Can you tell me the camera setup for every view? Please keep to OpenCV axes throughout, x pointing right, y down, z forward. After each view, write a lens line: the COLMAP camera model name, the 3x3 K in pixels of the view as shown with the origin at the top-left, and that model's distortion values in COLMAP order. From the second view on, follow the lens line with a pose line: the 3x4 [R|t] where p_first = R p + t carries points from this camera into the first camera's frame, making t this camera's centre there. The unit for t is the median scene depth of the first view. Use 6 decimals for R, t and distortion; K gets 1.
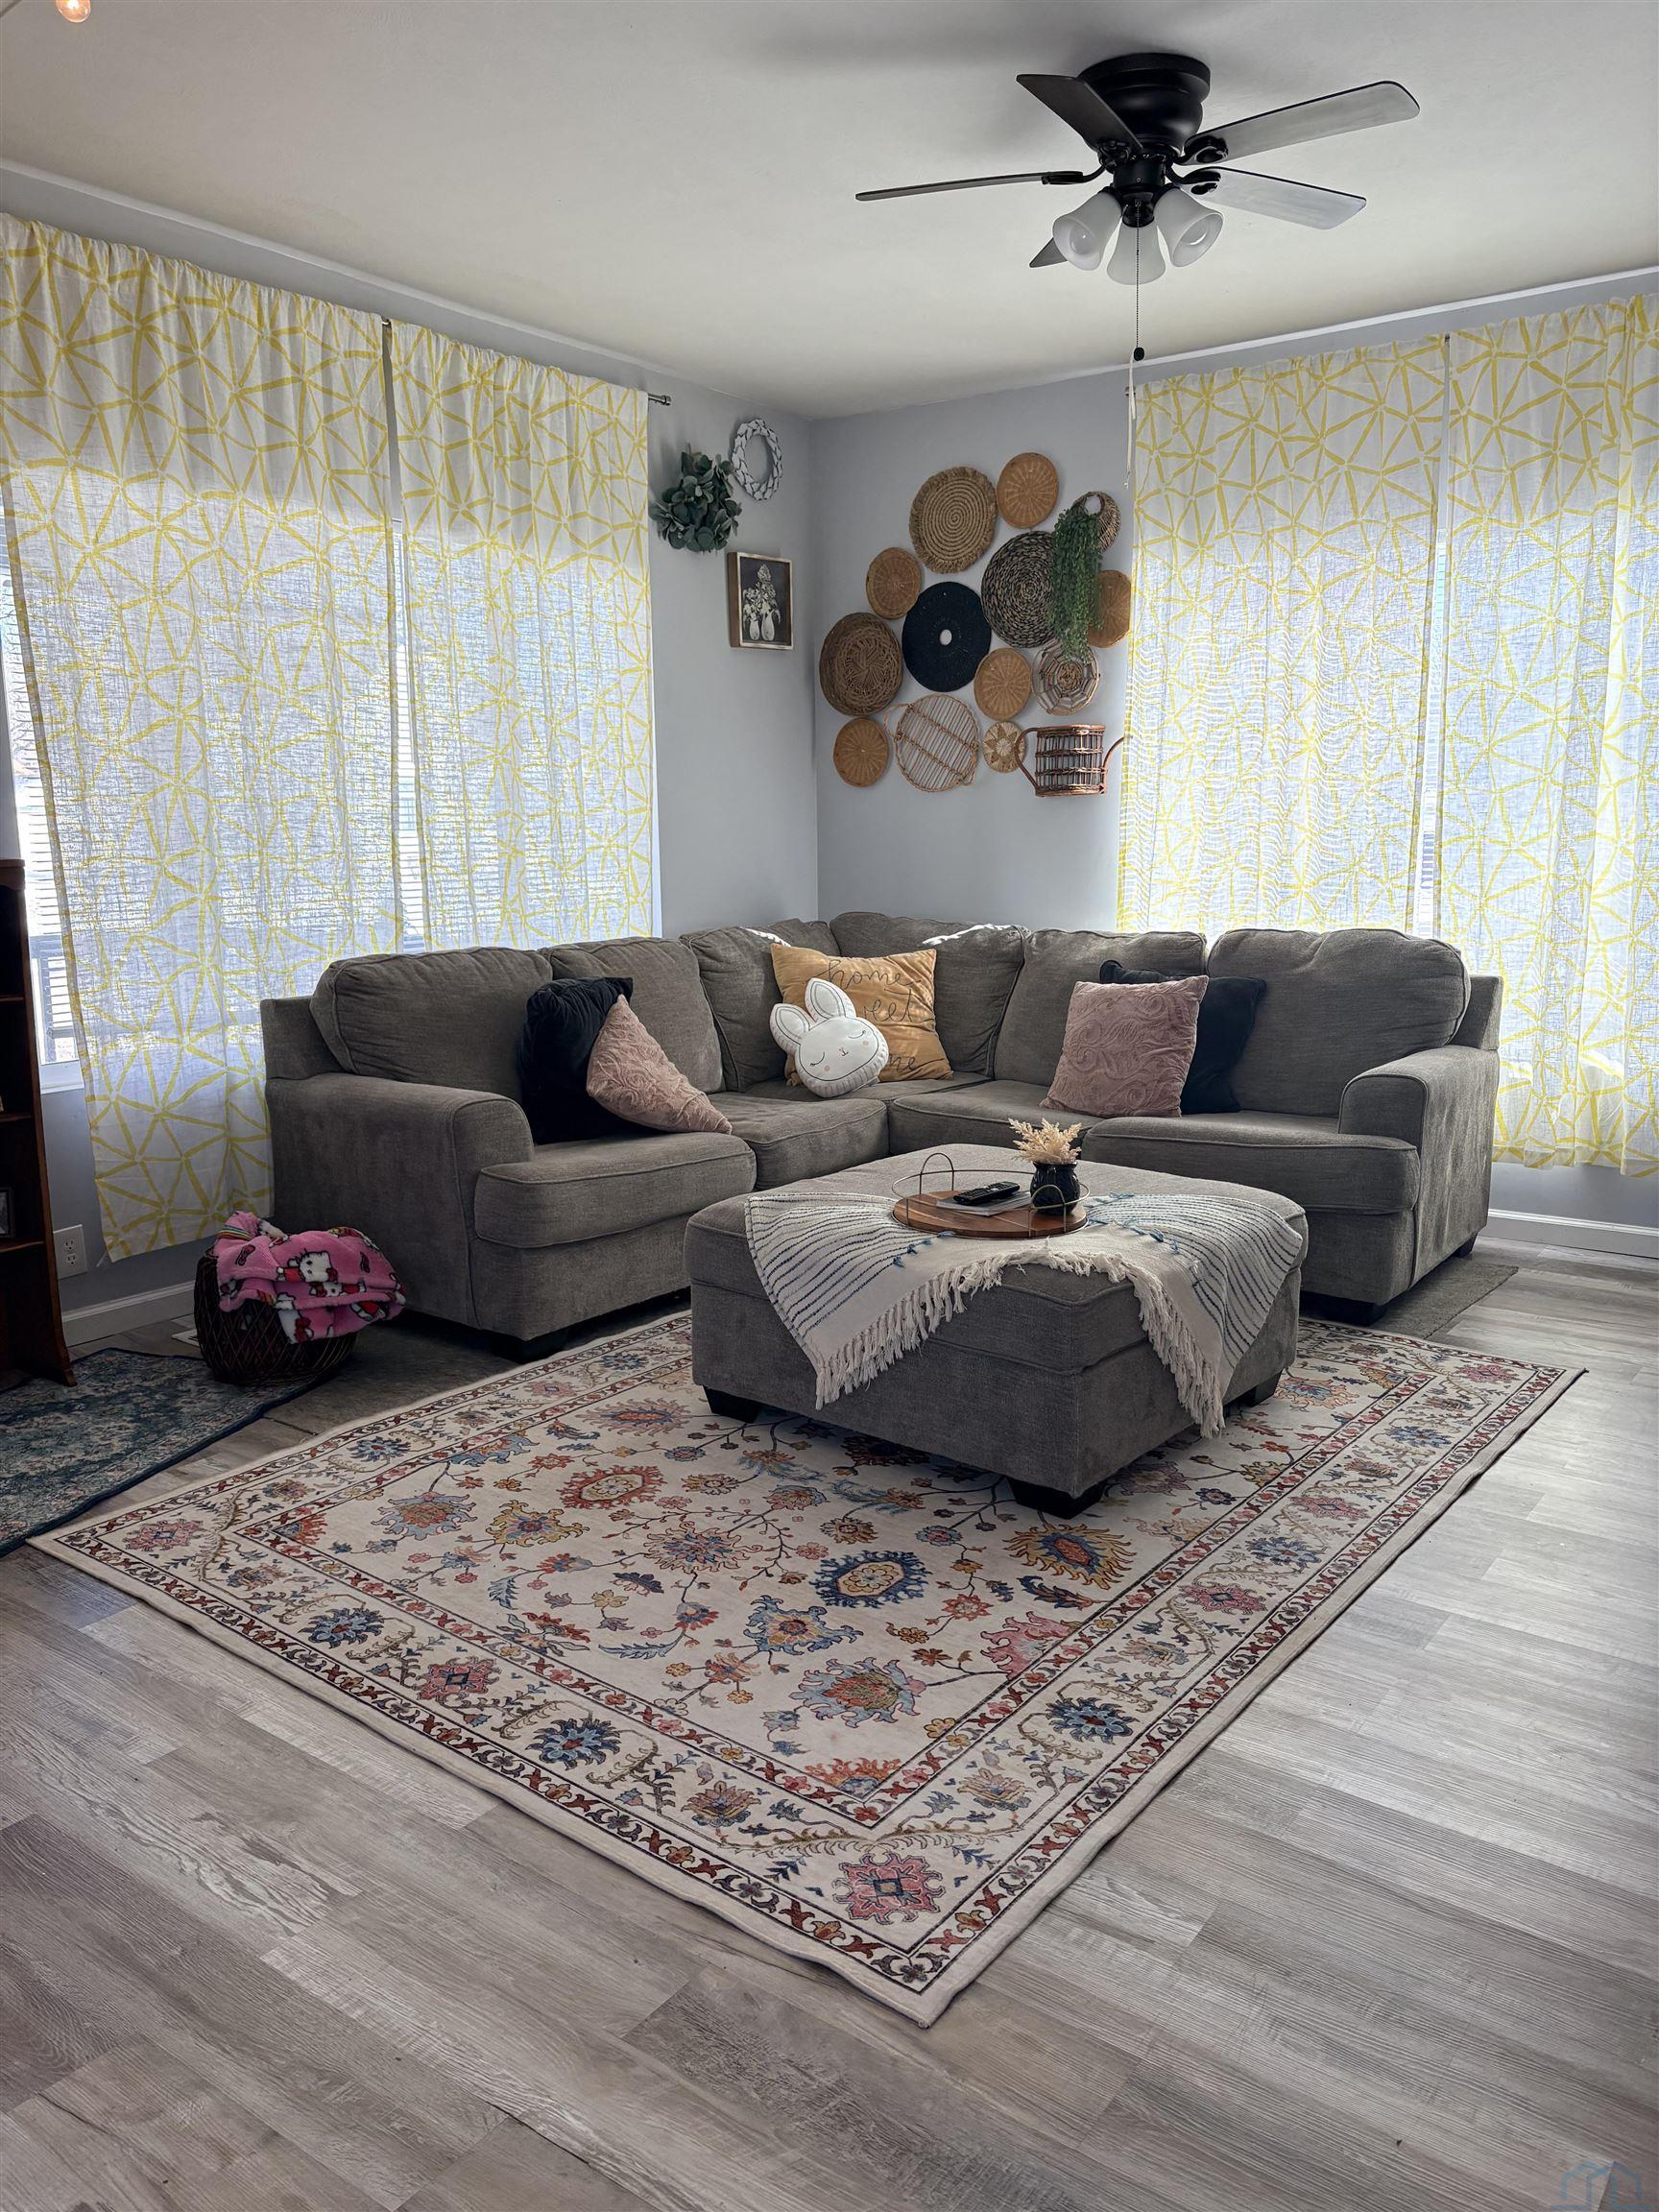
lens RADIAL K [[1669.3, 0, 830.9], [0, 1669.3, 1109.0], [0, 0, 1]] dist [0.043306, -0.049728]
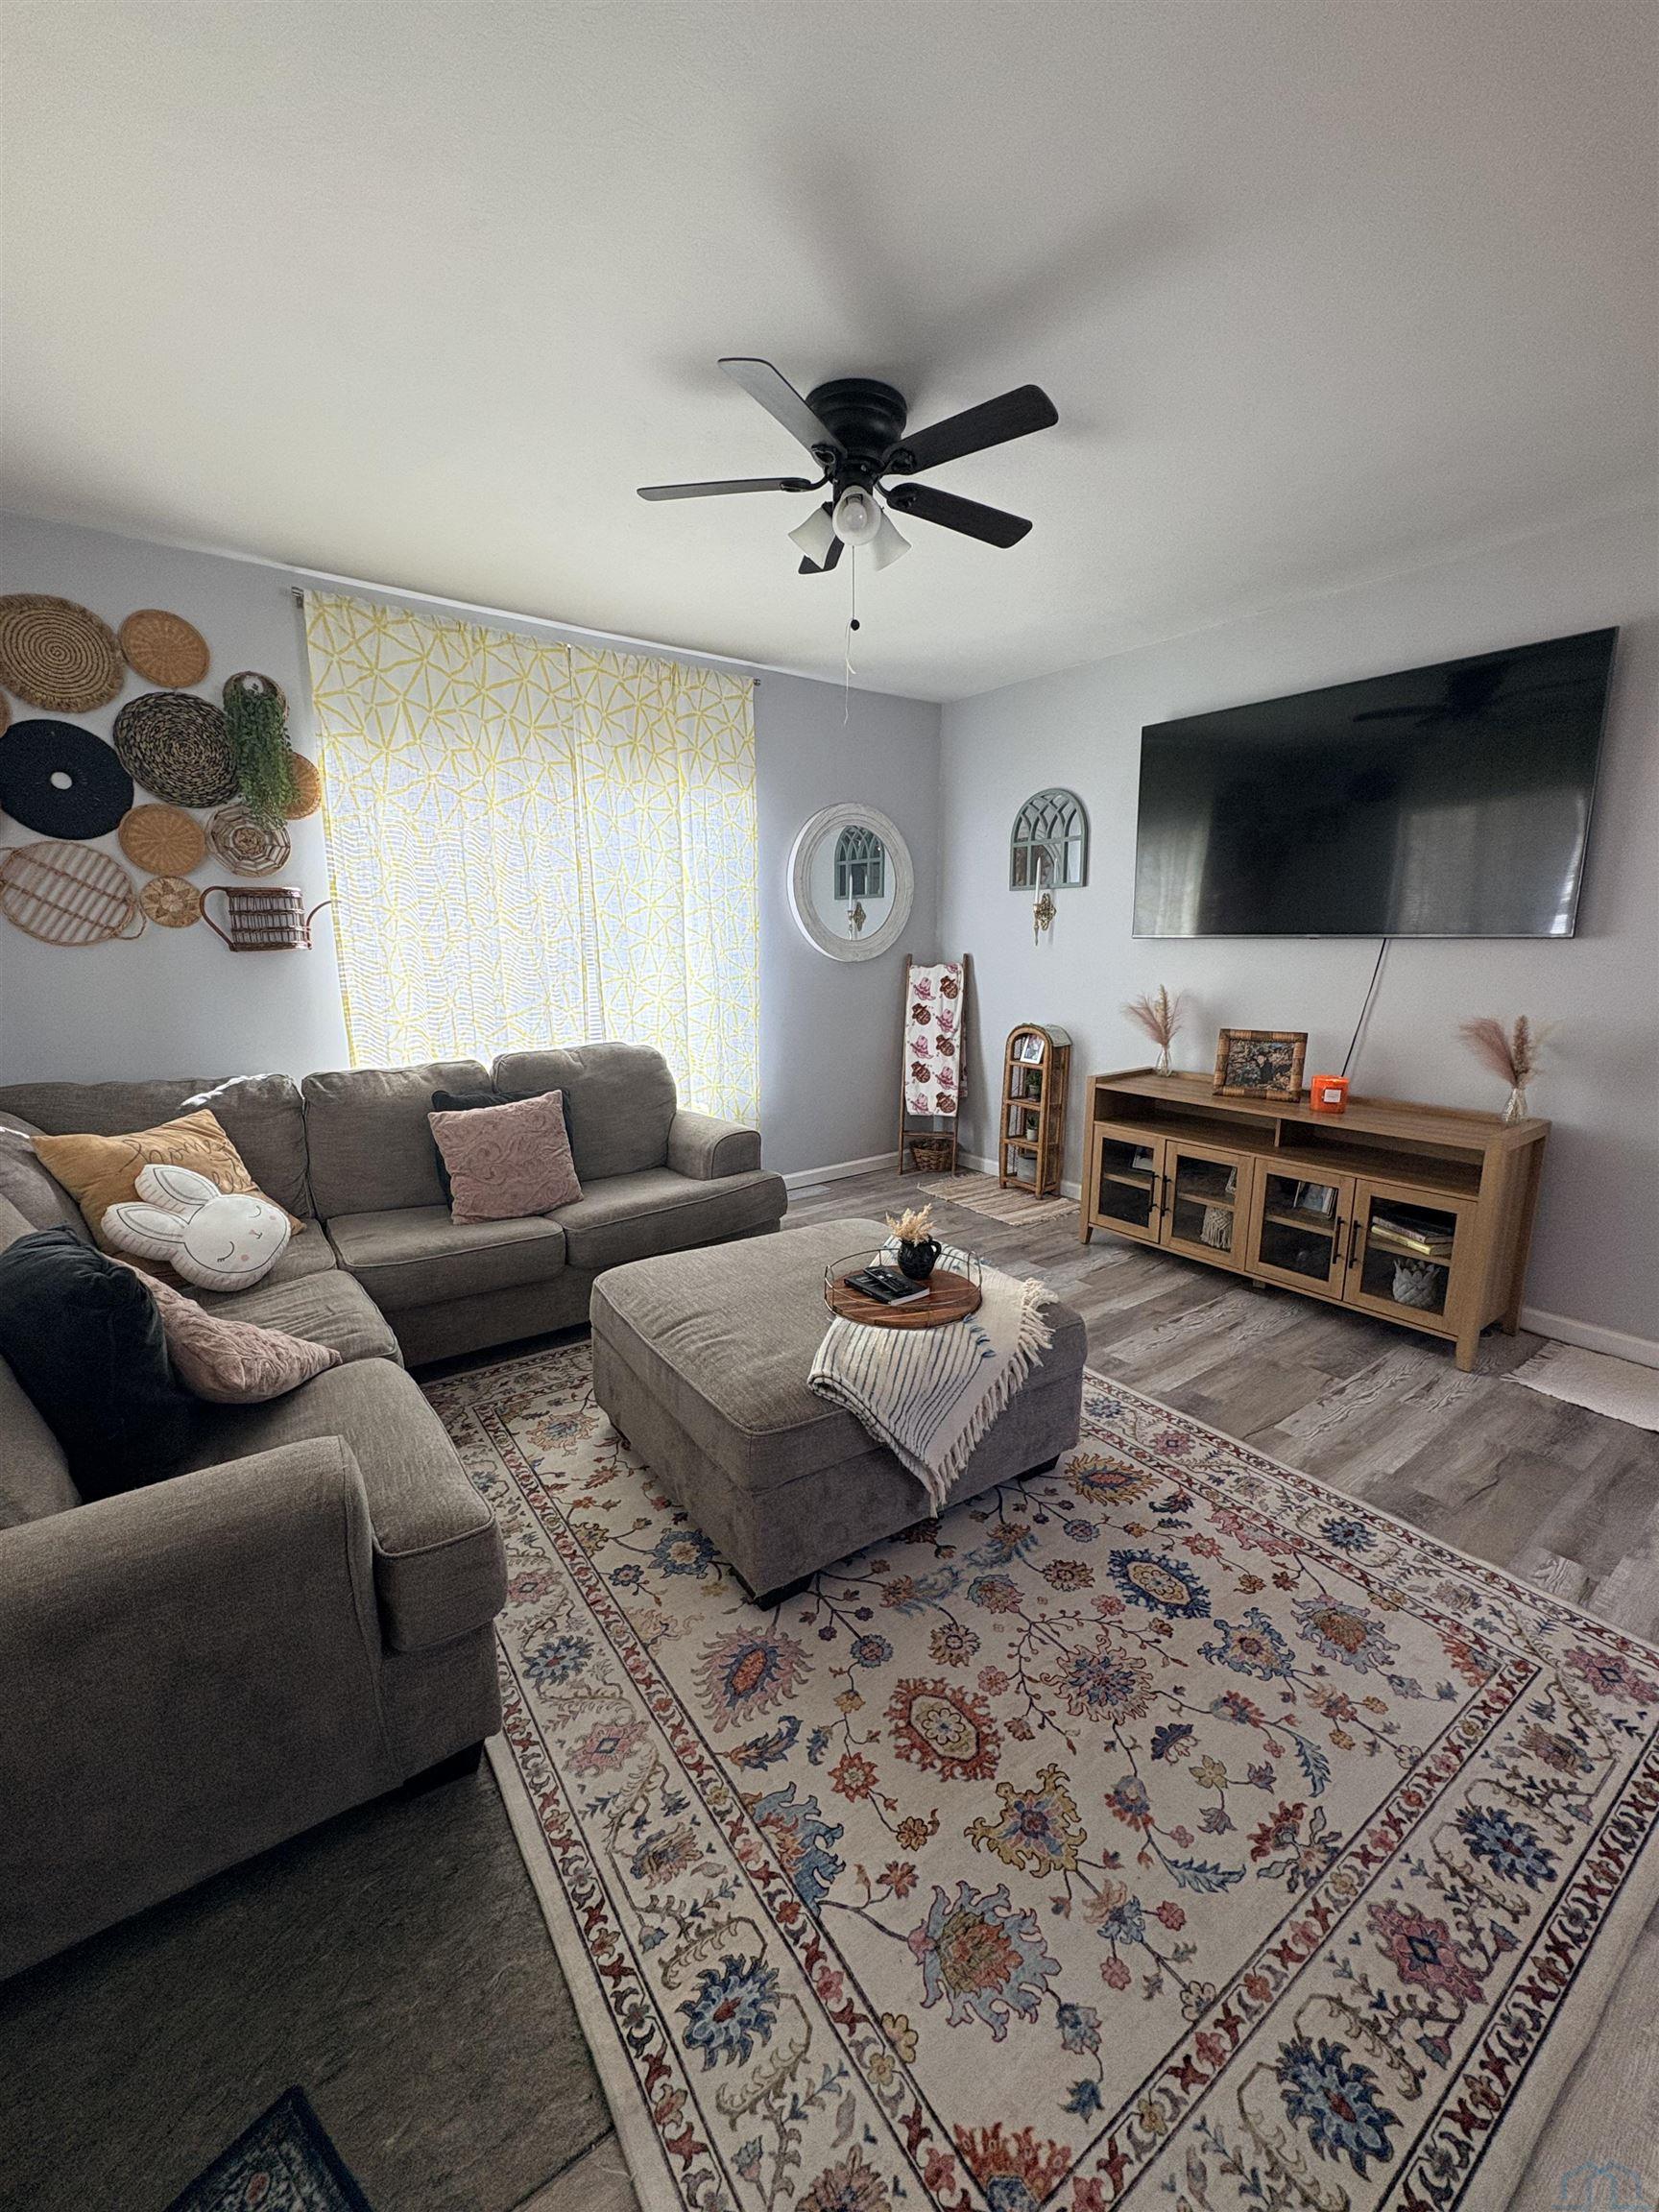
lens RADIAL K [[881.6, 0, 830.7], [0, 881.6, 1102.8], [0, 0, 1]] dist [-0.001264, 0.001347]
pose [[0.290216, -0.168005, 0.942098, -0.571712], [0.169623, 0.977911, 0.122139, -0.184391], [-0.941808, 0.124355, 0.312303, 0.910629]]
